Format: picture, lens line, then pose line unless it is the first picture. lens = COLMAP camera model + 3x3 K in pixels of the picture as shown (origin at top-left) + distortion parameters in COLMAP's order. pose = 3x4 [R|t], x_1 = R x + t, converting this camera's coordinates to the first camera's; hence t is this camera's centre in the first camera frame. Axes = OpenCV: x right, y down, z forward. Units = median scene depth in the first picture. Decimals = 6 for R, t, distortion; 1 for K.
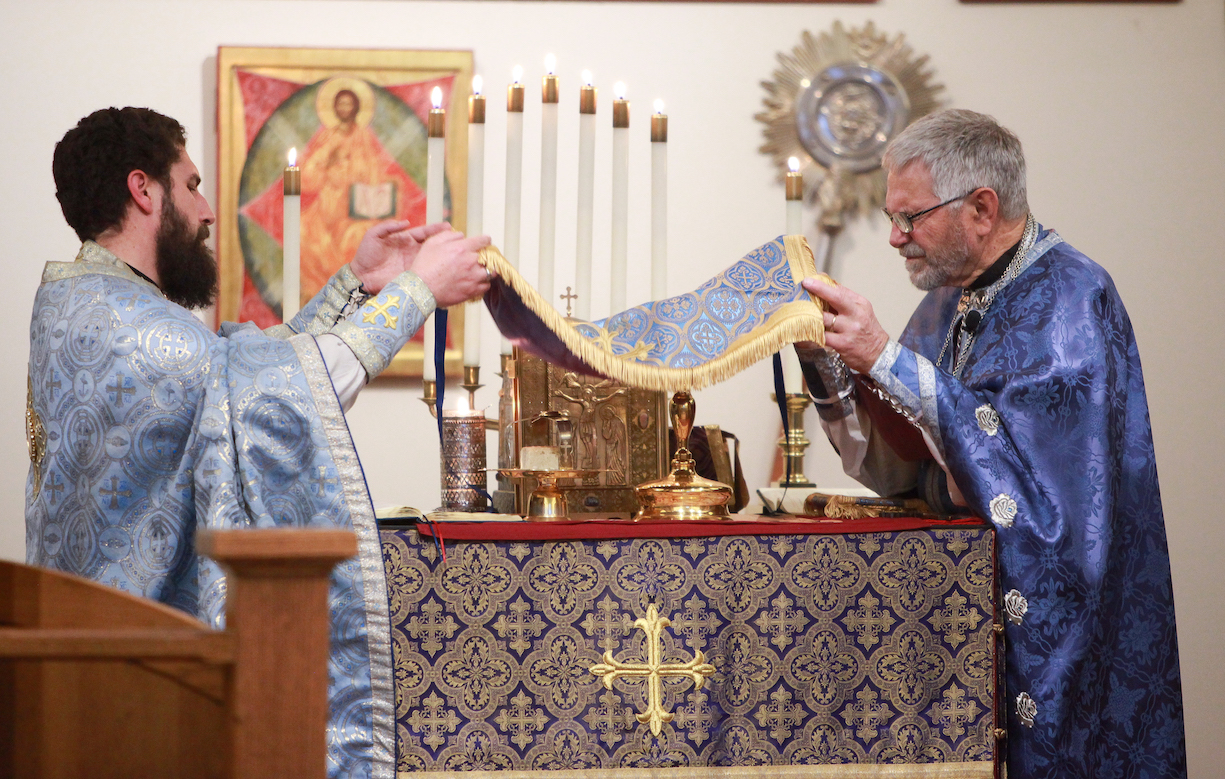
lens RADIAL K [[7650.4, 0, 612.5], [0, 7650.4, 389.5], [0, 0, 1]] dist [1.685779, 4.012446]
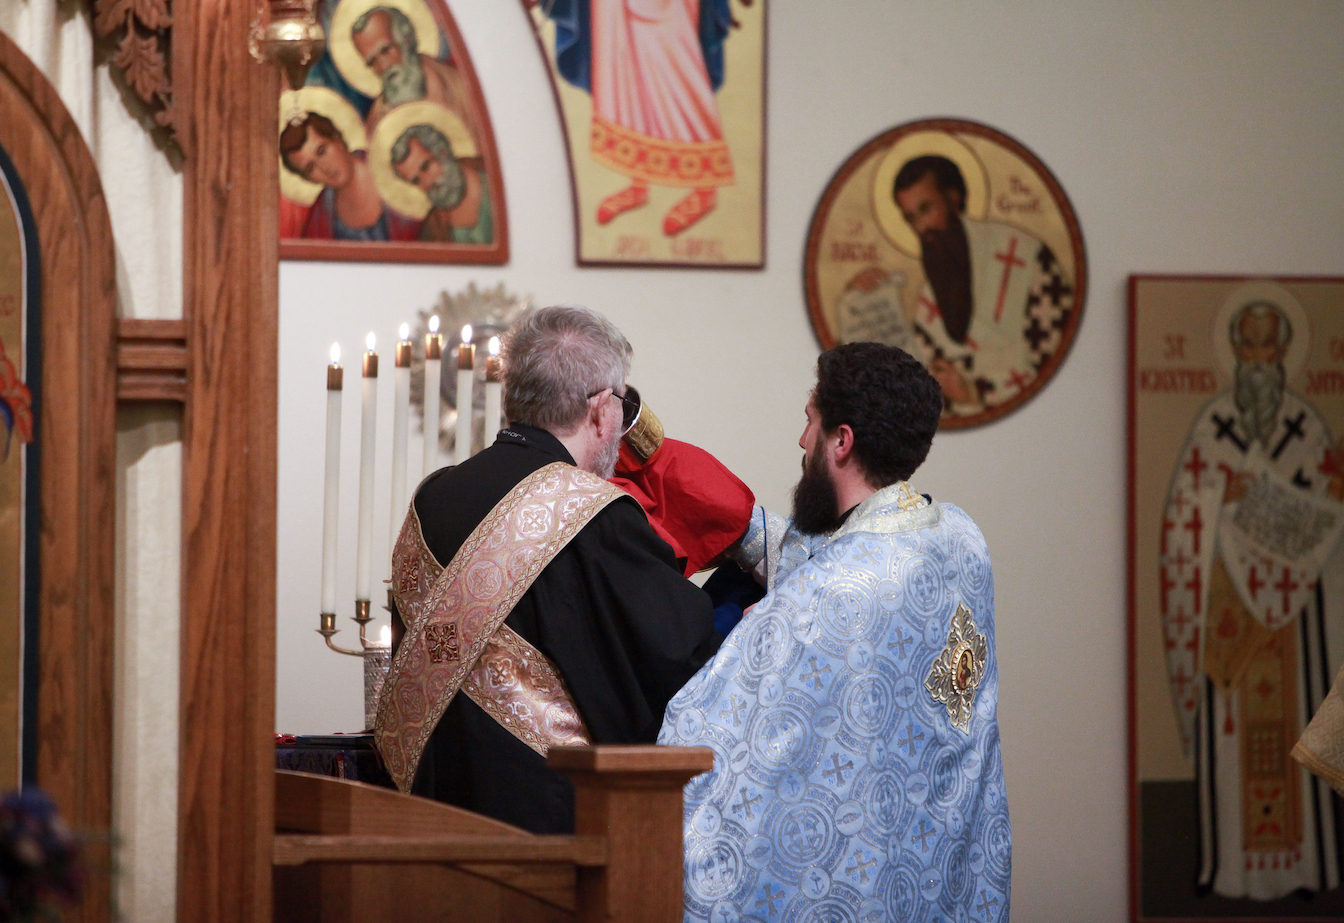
lens RADIAL K [[7743.6, 0, 647.8], [0, 7743.6, 462.8], [0, 0, 1]] dist [1.885734, -10.489122]
pose [[0.973684, 0.005096, 0.227844, -0.246787], [-0.000415, 0.999788, -0.020588, 0.000093], [-0.227901, 0.019951, 0.973480, -0.089408]]
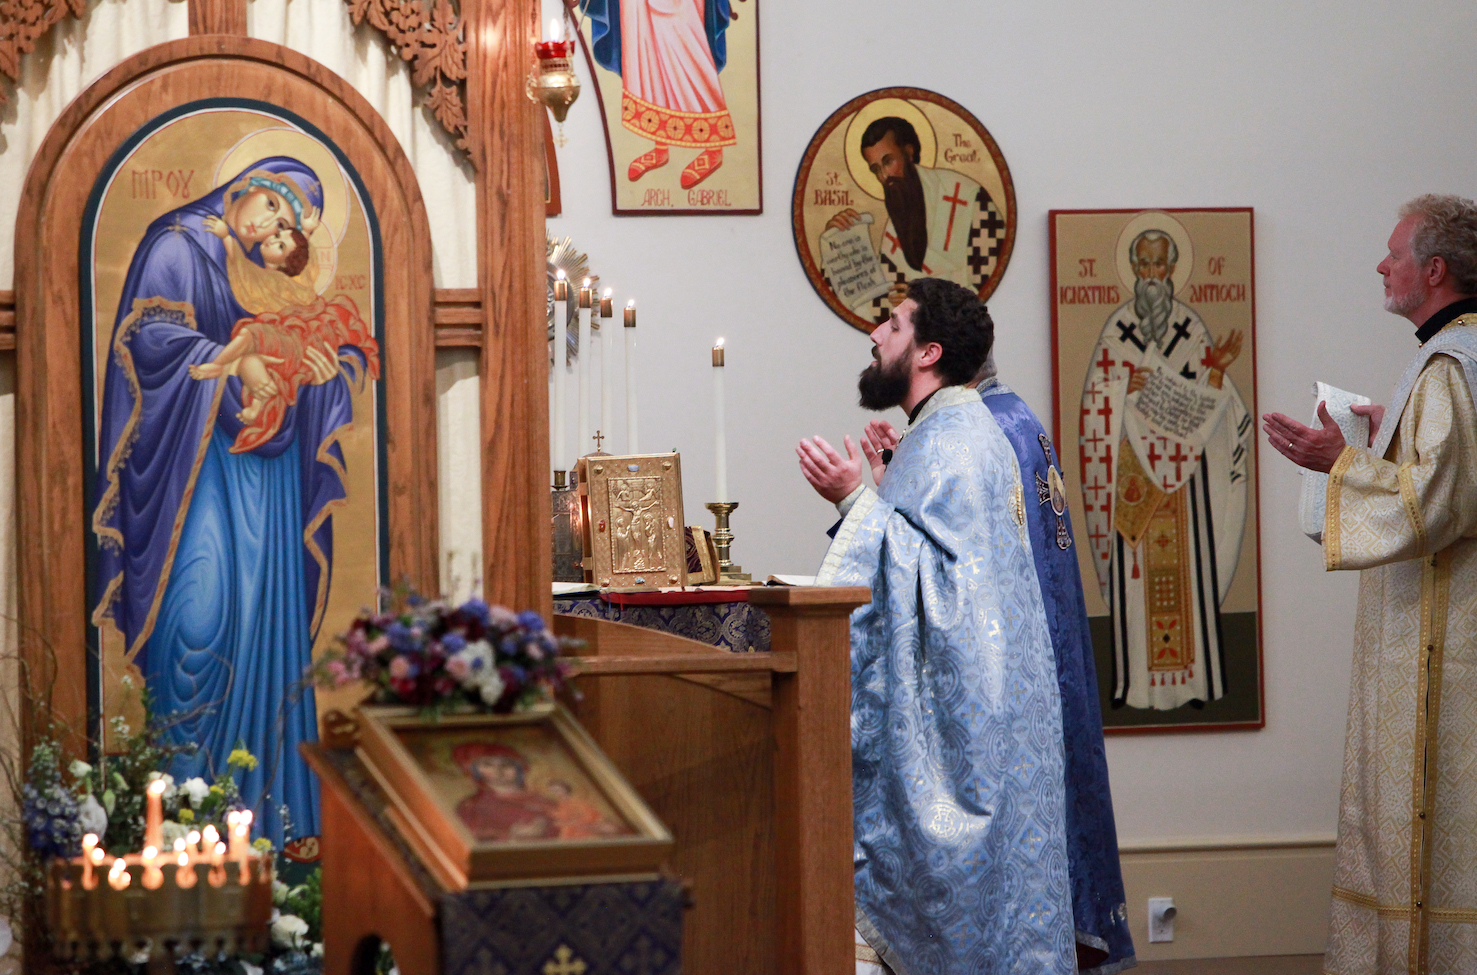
lens RADIAL K [[8340.2, 0, 738.5], [0, 8340.2, 487.5], [0, 0, 1]] dist [1.727413, 3.919021]
pose [[0.958125, -0.023396, 0.285393, -0.446171], [0.024853, 0.999690, -0.001487, 0.000065], [-0.285269, 0.008518, 0.958410, -0.517089]]
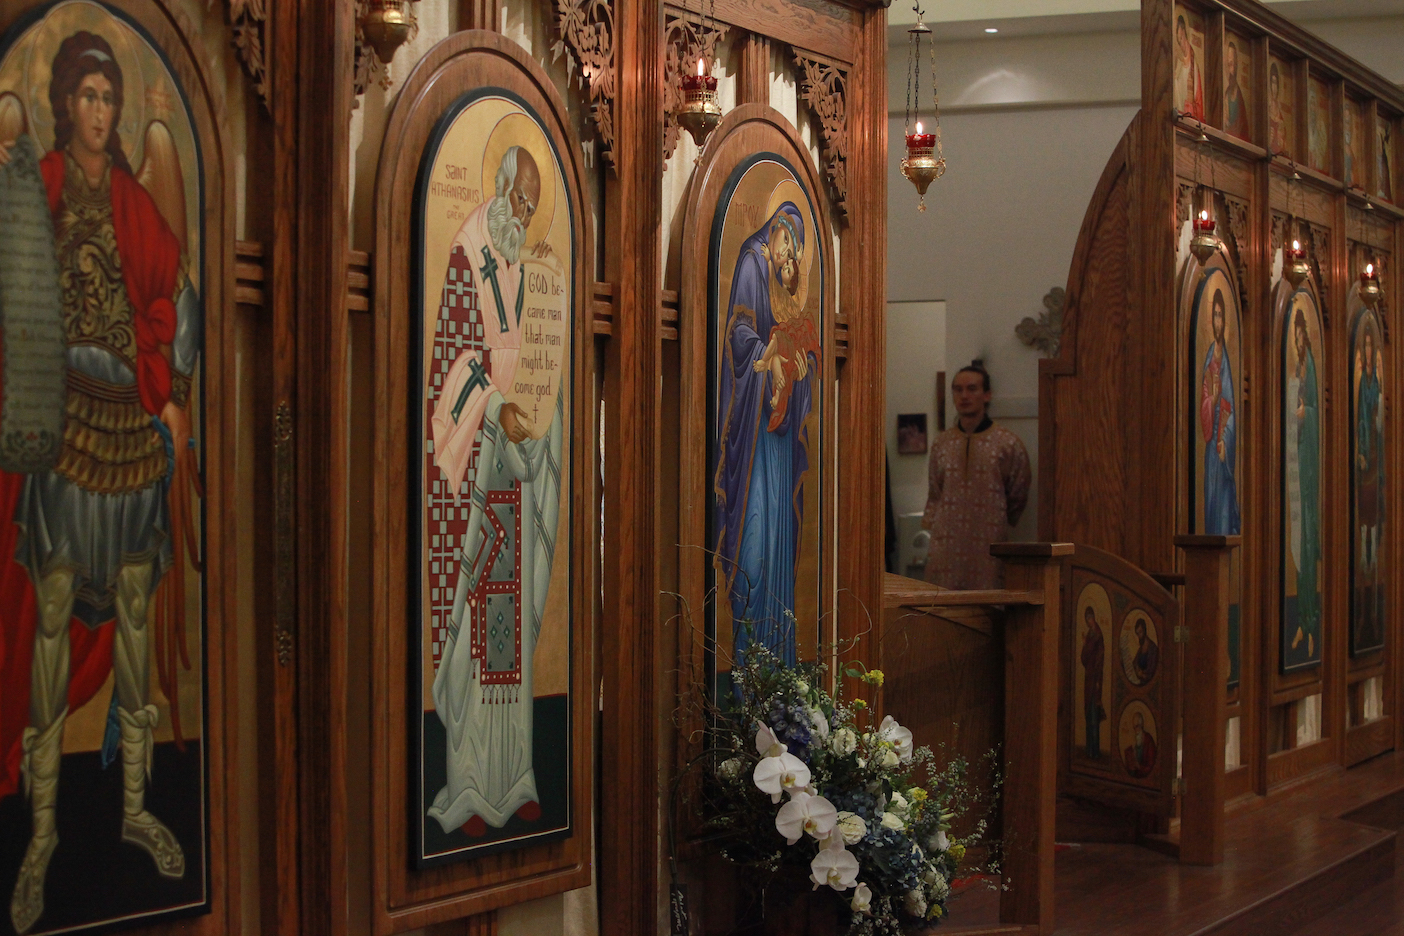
lens RADIAL K [[2891.4, 0, 702.0], [0, 2891.4, 468.0], [0, 0, 1]] dist [-0.314948, -0.222172]
pose [[0.610802, 0.004111, 0.791772, -0.614255], [-0.002438, 0.999992, -0.003311, -0.000164], [-0.791779, 0.000093, 0.610807, 0.471040]]
